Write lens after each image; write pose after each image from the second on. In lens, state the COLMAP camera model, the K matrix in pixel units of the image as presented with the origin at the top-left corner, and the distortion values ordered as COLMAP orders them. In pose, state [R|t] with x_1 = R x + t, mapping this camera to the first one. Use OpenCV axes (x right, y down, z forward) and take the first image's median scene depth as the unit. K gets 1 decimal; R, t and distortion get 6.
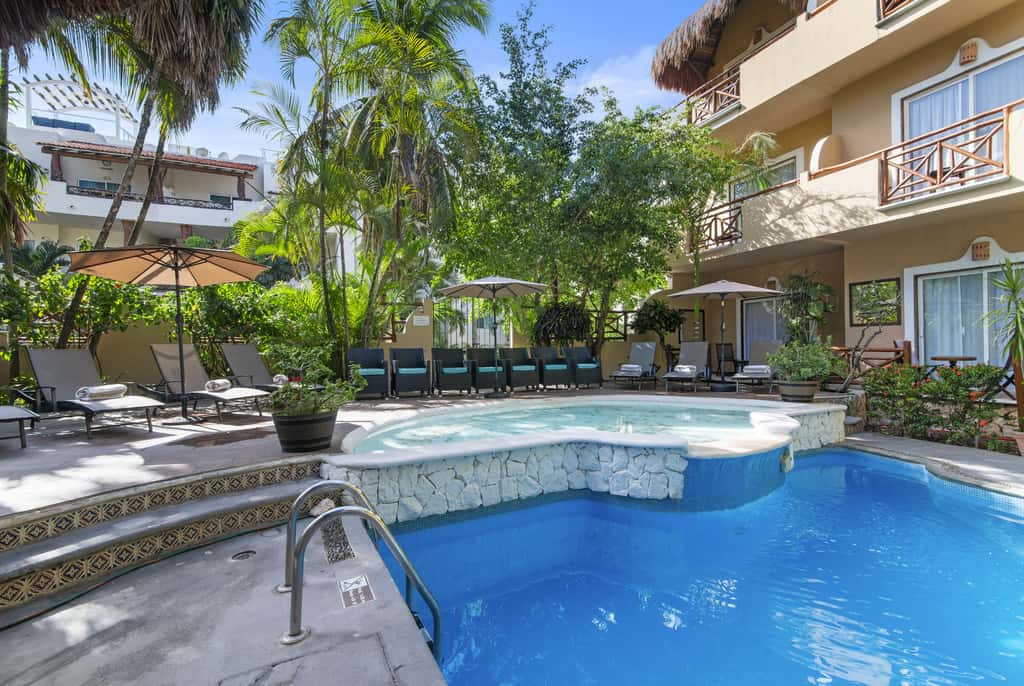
lens RADIAL K [[471.9, 0, 511.6], [0, 471.9, 347.1], [0, 0, 1]] dist [0.015074, 0.000144]
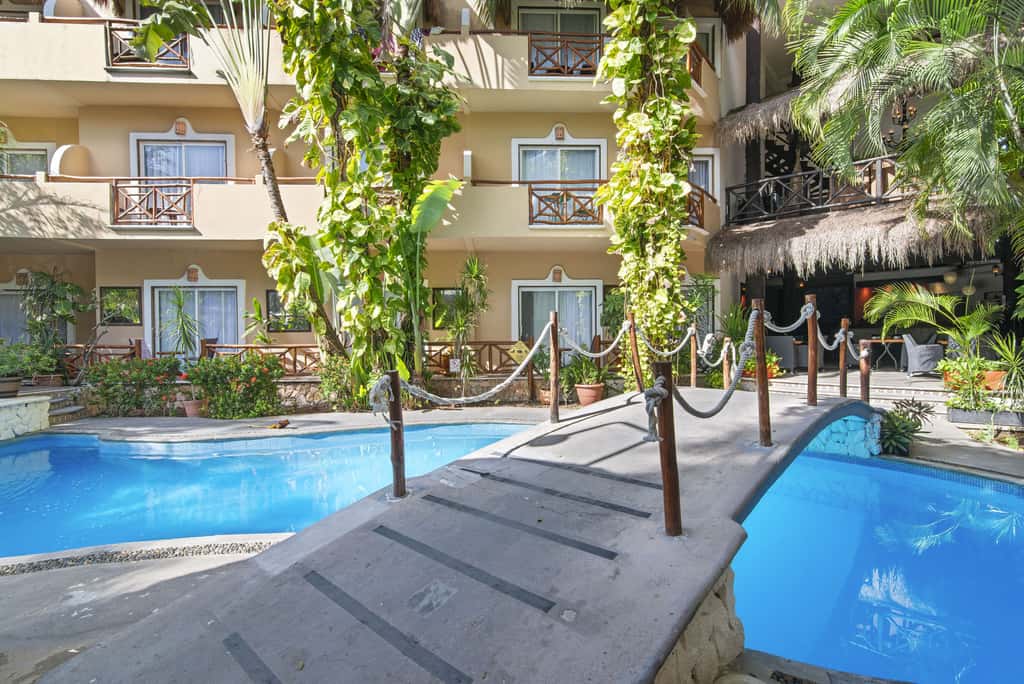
lens RADIAL K [[471.9, 0, 513.5], [0, 471.9, 342.9], [0, 0, 1]] dist [0.015074, 0.000144]
pose [[0.366075, 0.002916, 0.930581, 0.039792], [-0.001020, 0.999996, -0.002732, -0.001453], [-0.930585, 0.000050, 0.366076, -0.338359]]
